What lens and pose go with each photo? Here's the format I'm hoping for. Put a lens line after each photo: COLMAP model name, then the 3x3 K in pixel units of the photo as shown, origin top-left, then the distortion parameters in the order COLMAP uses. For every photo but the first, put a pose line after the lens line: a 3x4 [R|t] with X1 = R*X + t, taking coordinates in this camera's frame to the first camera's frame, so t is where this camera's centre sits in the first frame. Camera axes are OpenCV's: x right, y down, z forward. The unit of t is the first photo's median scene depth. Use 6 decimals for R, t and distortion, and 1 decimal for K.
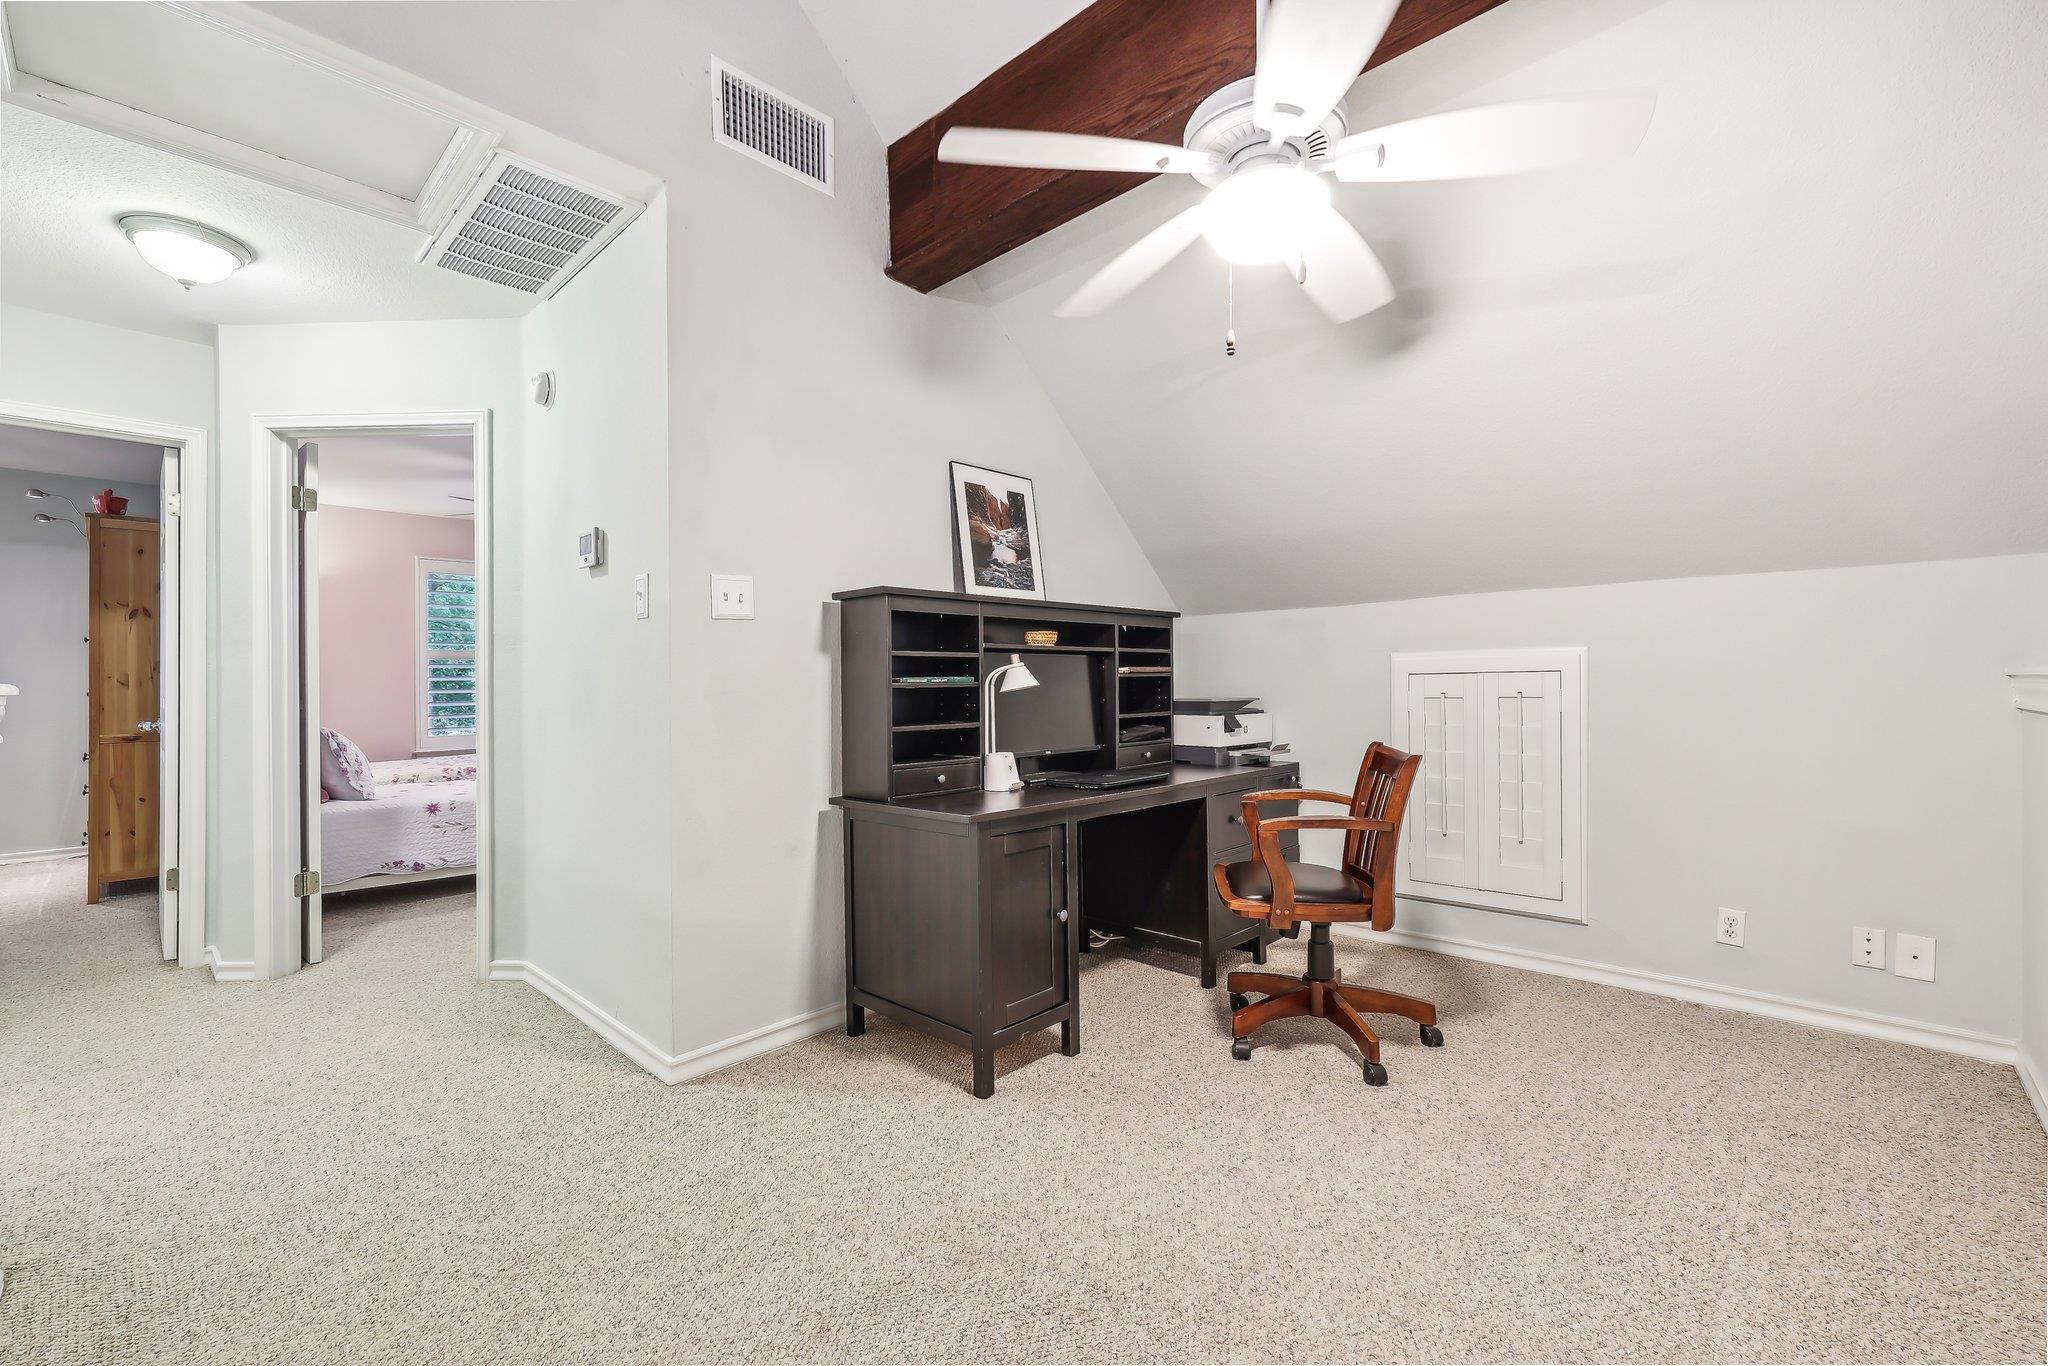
lens RADIAL K [[872.6, 0, 1026.1], [0, 872.6, 682.1], [0, 0, 1]] dist [0.000882, 0.000168]
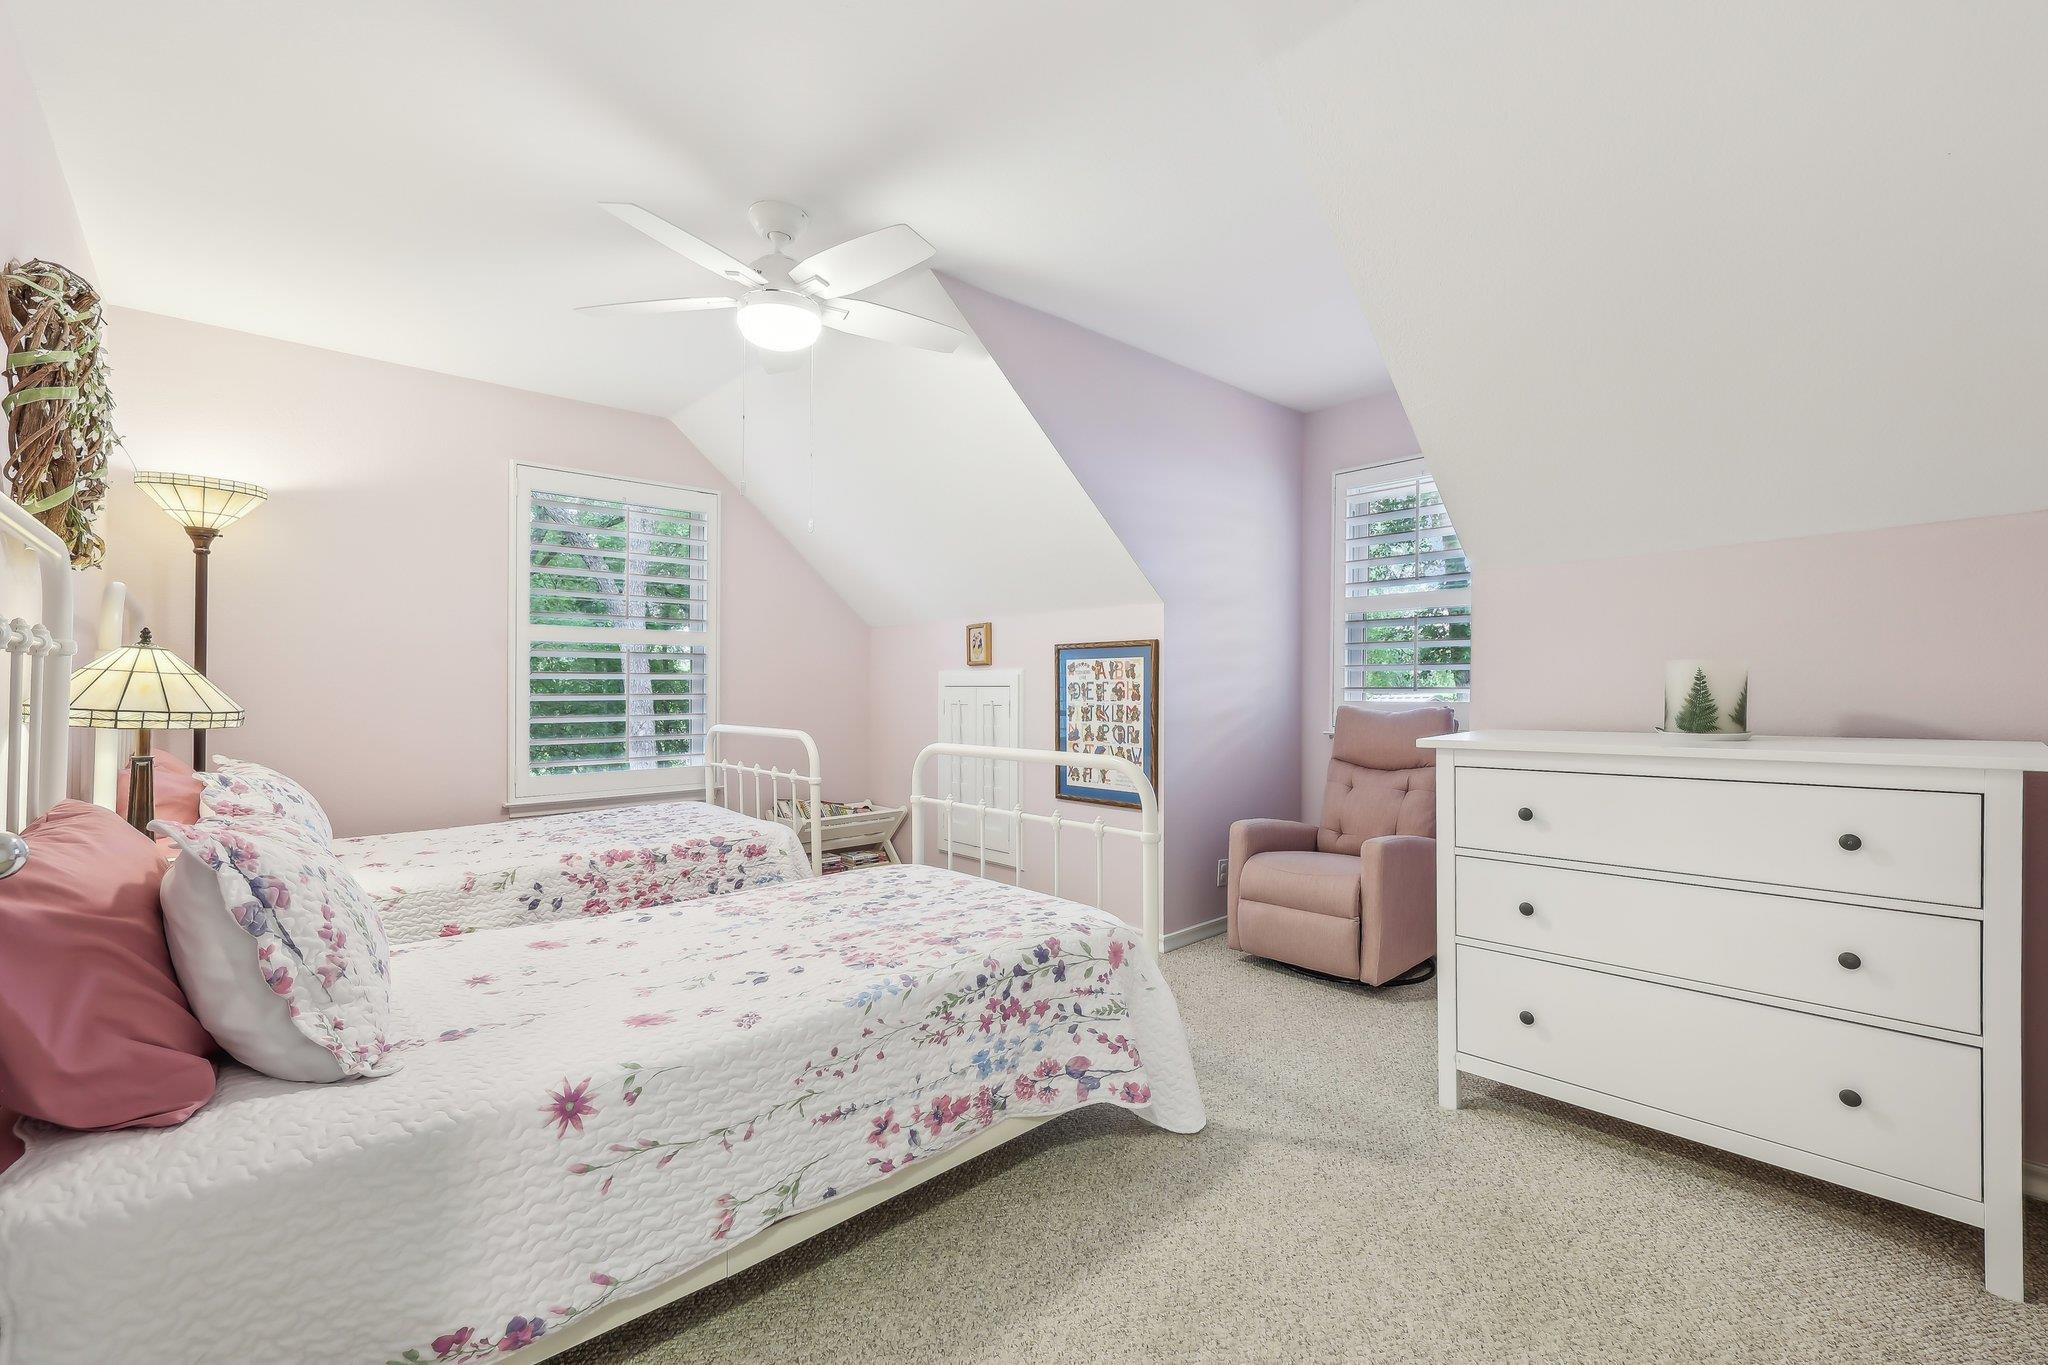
lens RADIAL K [[872.6, 0, 1022.8], [0, 872.6, 681.4], [0, 0, 1]] dist [0.000882, 0.000168]
pose [[0.997224, 0.012396, -0.073415, -0.513994], [-0.013098, 0.999873, -0.009090, 0.004766], [0.073293, 0.010026, 0.997260, 0.725399]]
